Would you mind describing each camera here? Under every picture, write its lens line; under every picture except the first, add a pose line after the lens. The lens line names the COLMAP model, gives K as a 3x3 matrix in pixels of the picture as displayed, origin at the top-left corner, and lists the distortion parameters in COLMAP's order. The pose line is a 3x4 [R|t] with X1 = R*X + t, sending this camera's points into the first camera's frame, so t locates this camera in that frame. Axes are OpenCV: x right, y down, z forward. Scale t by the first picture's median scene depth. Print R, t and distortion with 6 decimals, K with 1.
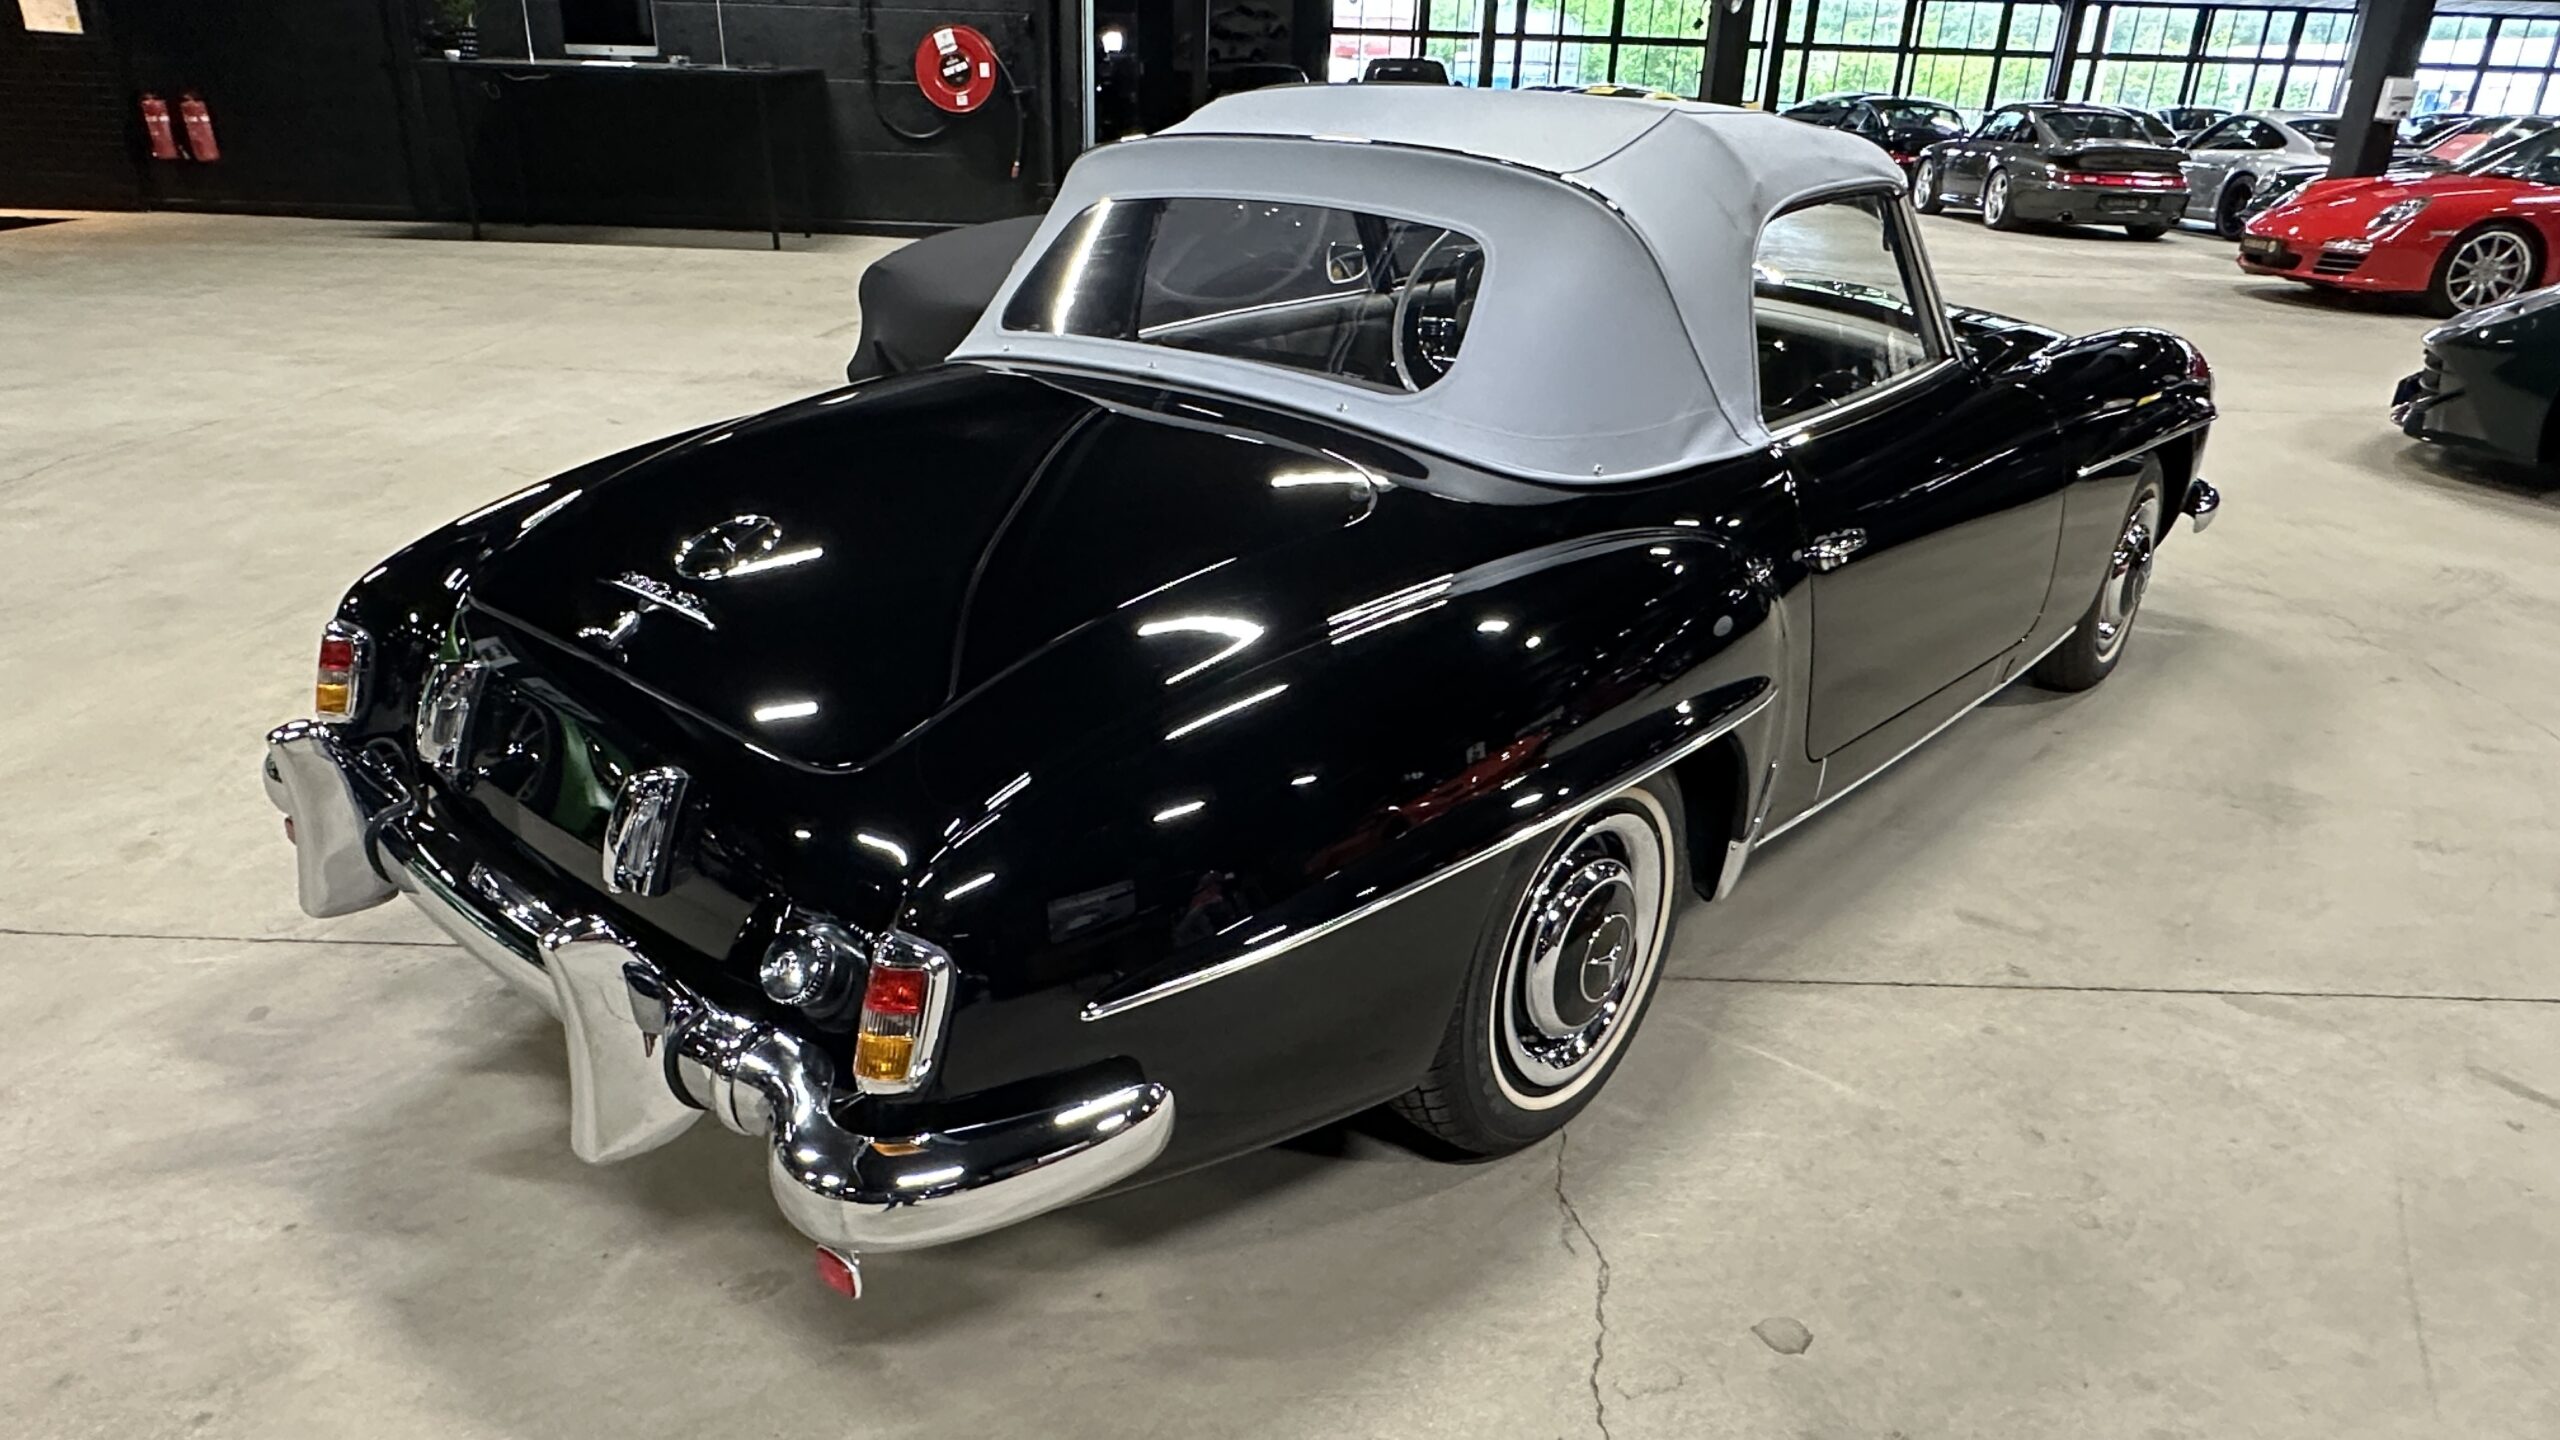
lens RADIAL K [[1589.8, 0, 1280.0], [0, 1589.8, 720.0], [0, 0, 1]] dist [-0.002347, -0.000167]
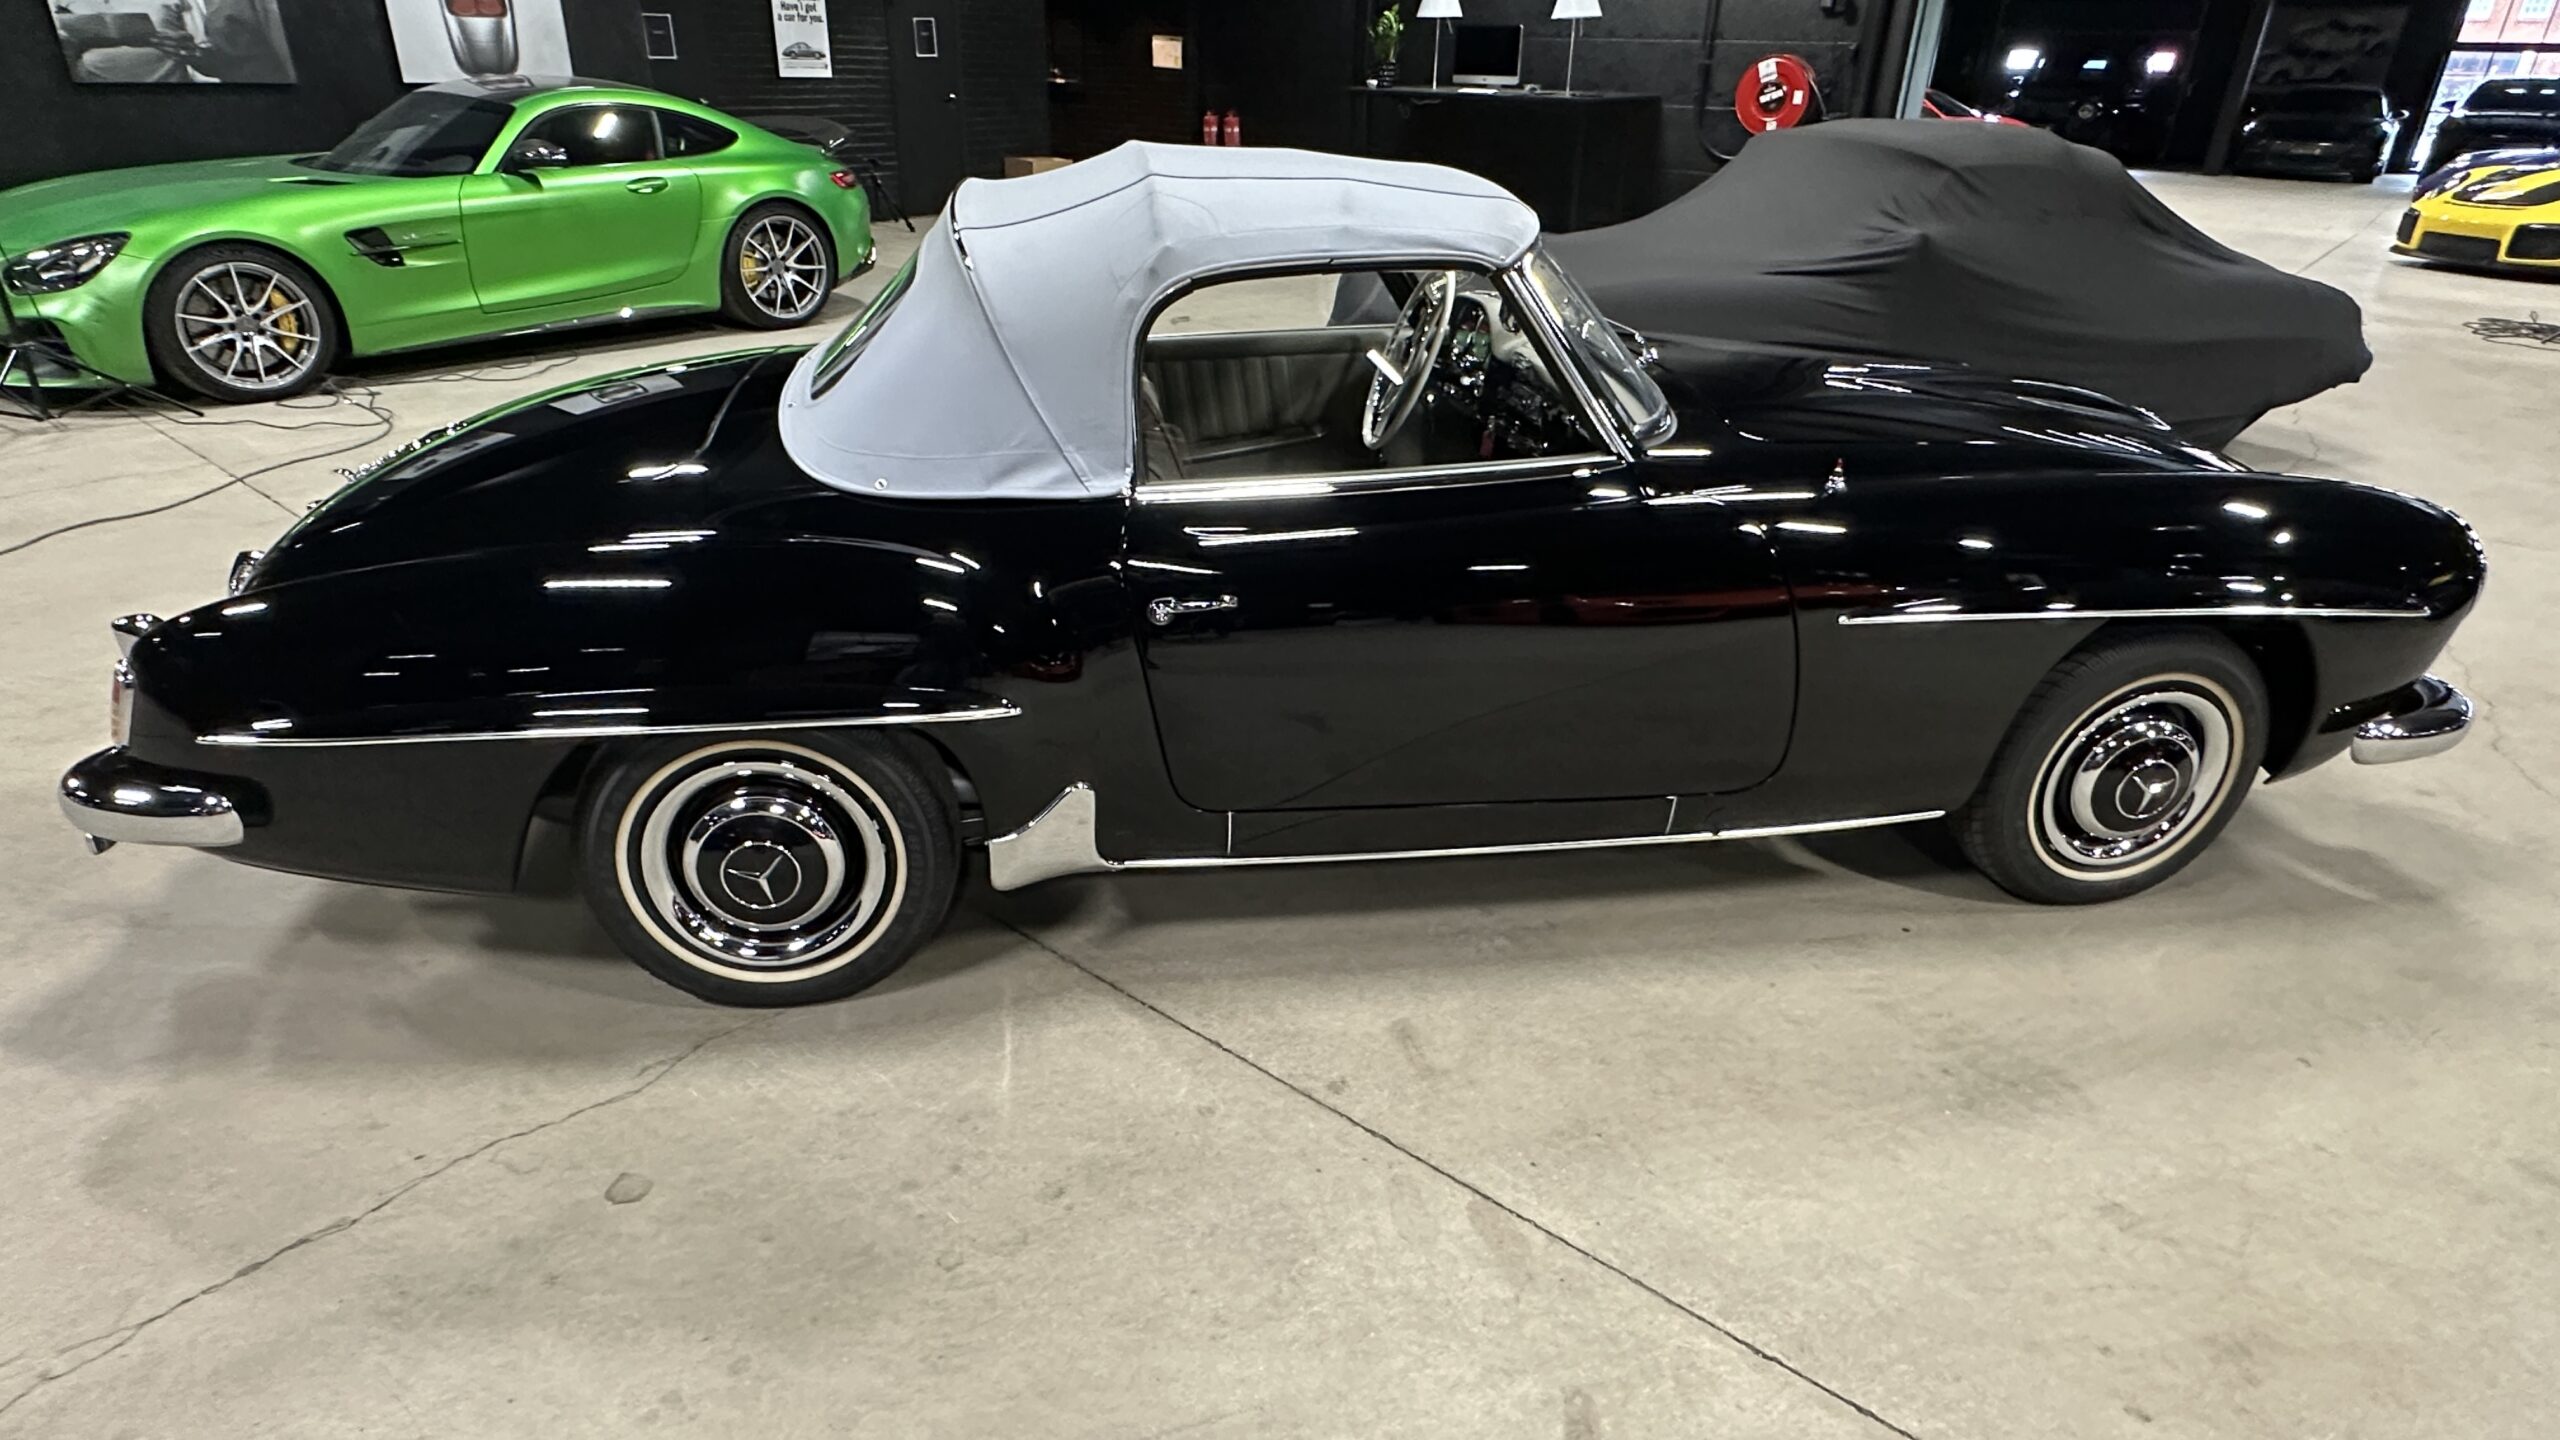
lens RADIAL K [[1384.7, 0, 1279.5], [0, 1384.7, 721.1], [0, 0, 1]] dist [-0.002194, 0.002192]
pose [[0.776010, 0.263021, -0.573261, 0.200346], [-0.239327, 0.963718, 0.118196, -0.034173], [0.583550, 0.045476, 0.810803, 0.066699]]
